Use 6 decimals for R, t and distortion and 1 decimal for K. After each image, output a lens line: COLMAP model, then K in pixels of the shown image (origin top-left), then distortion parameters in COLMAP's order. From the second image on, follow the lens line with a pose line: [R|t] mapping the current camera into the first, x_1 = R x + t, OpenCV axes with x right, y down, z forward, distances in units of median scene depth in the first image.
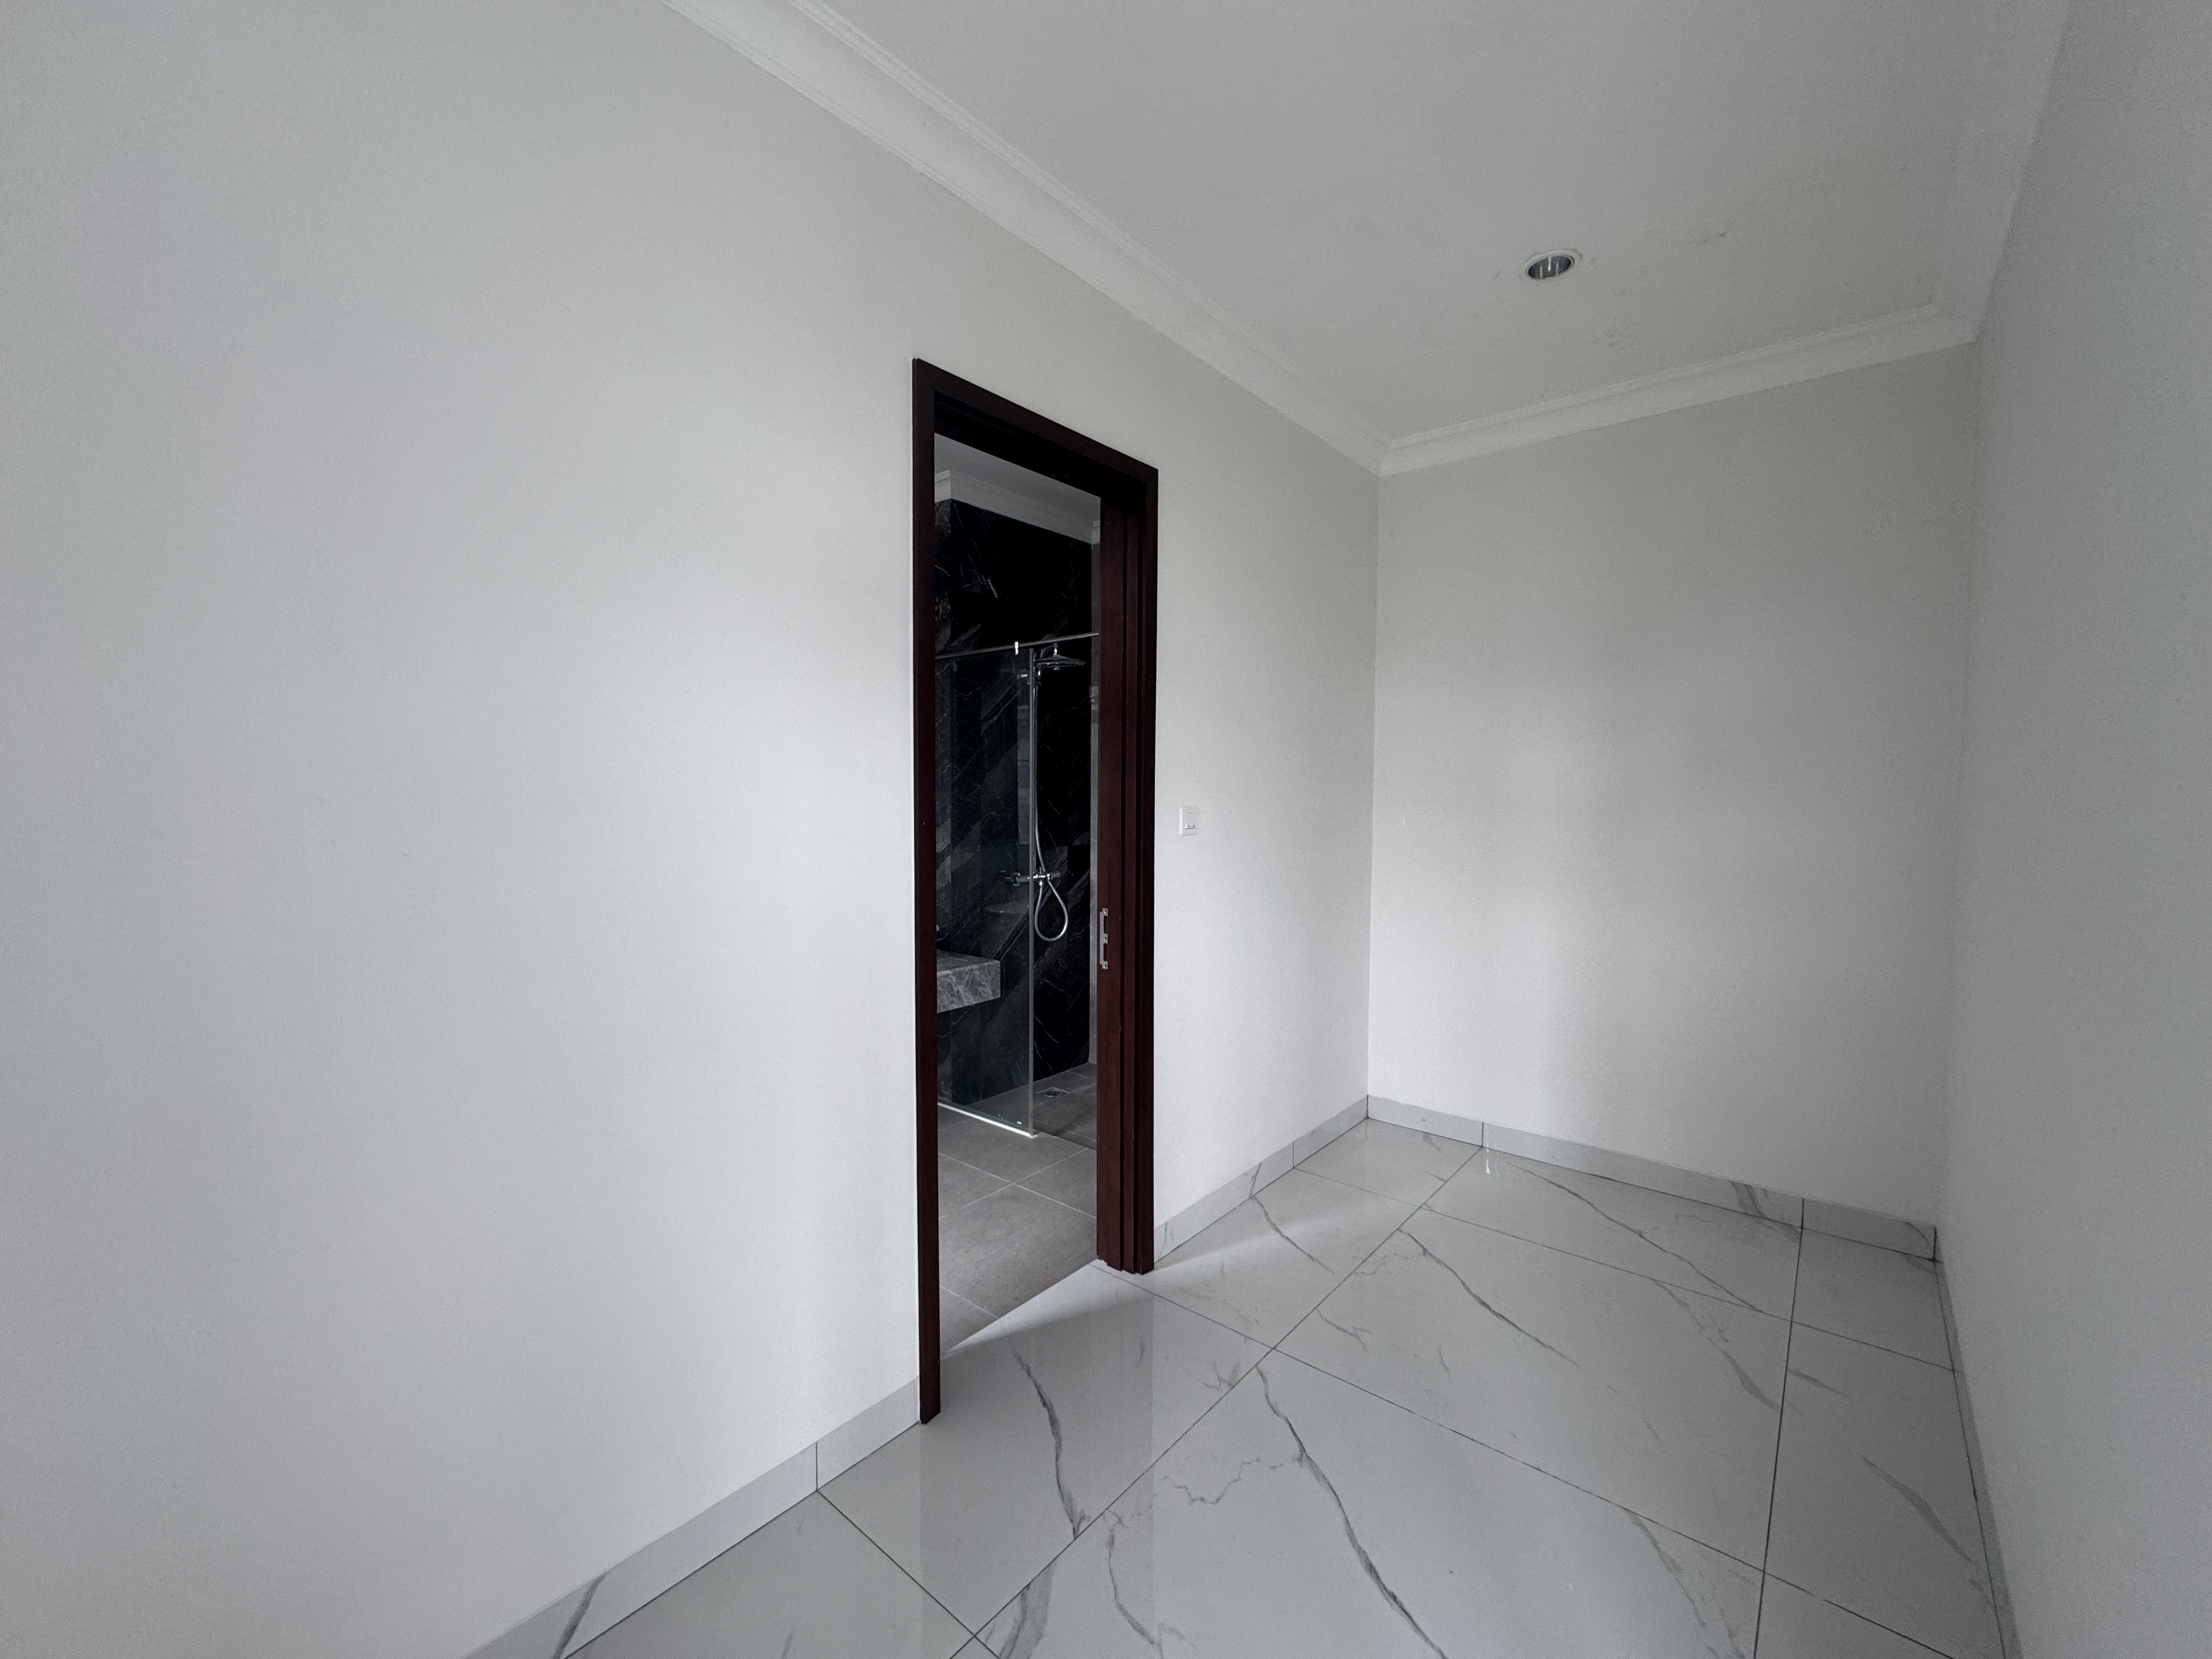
lens RADIAL K [[873.9, 0, 1106.0], [0, 873.9, 829.5], [0, 0, 1]] dist [-0.010509, 0.000793]
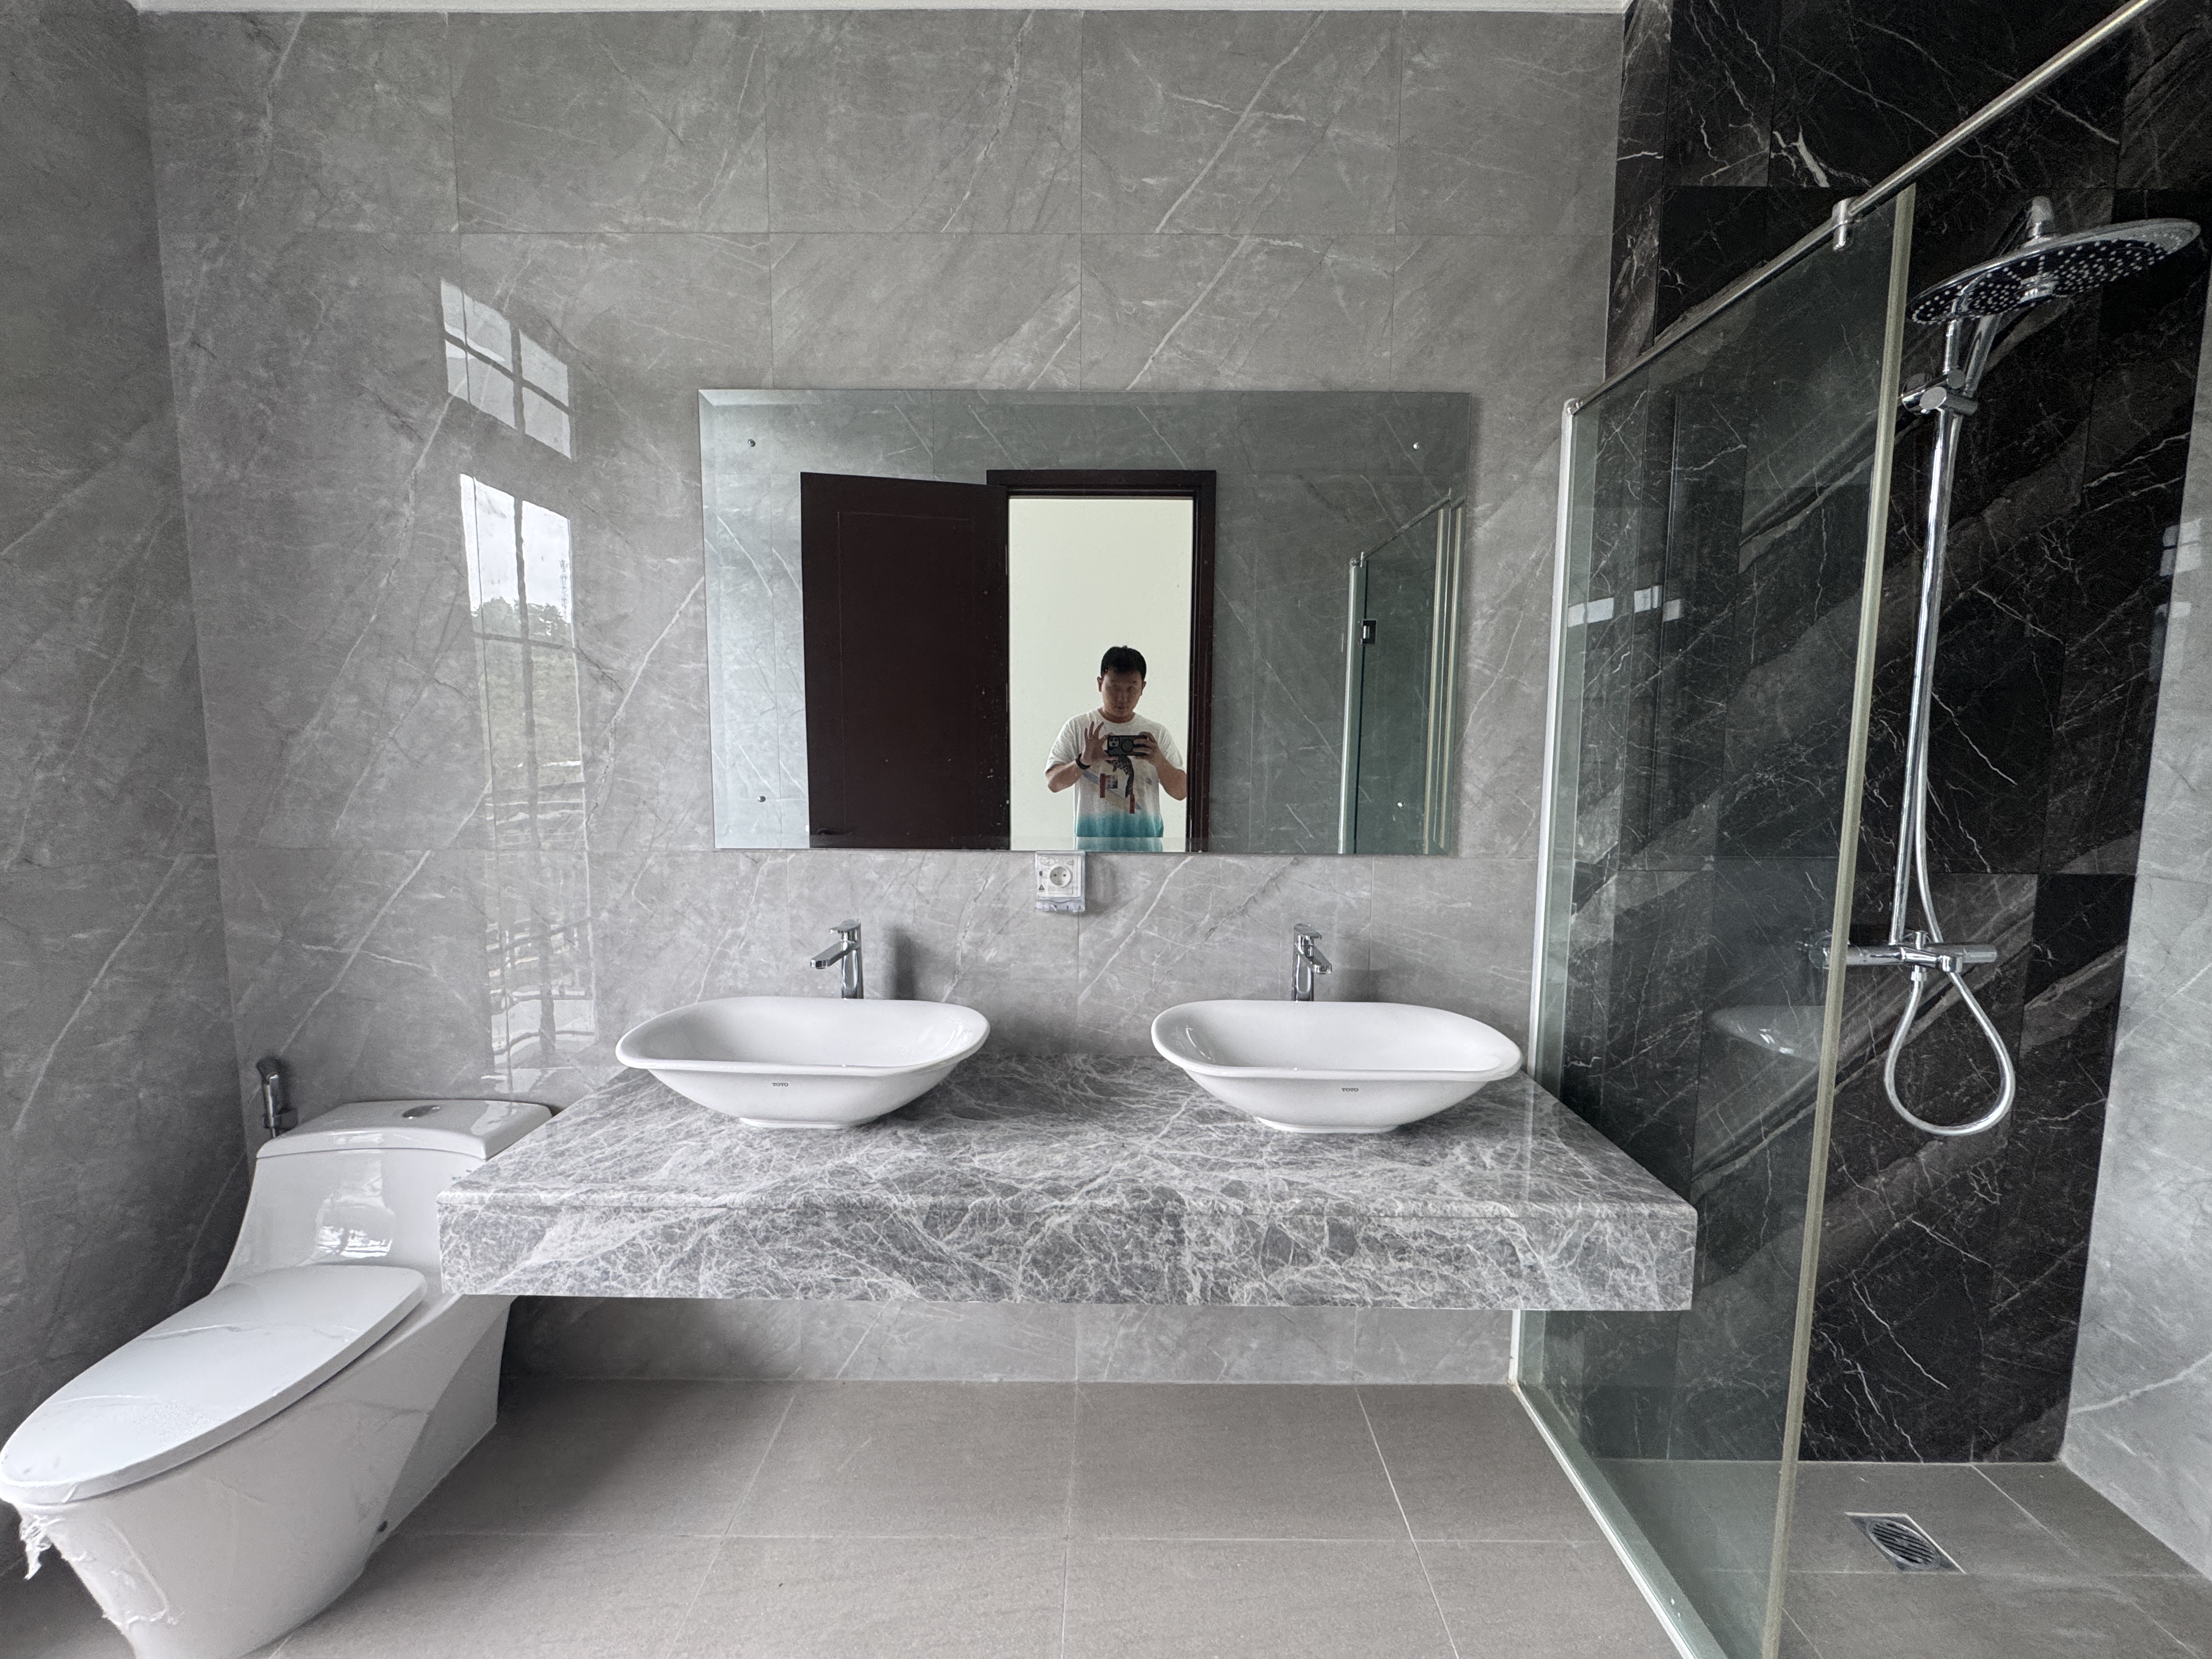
lens RADIAL K [[873.9, 0, 1106.0], [0, 873.9, 829.5], [0, 0, 1]] dist [-0.010509, 0.000793]
pose [[0.632100, 0.073230, -0.771419, -0.015094], [-0.038937, 0.997268, 0.062765, -0.007447], [0.773908, -0.009637, 0.633225, 0.528523]]
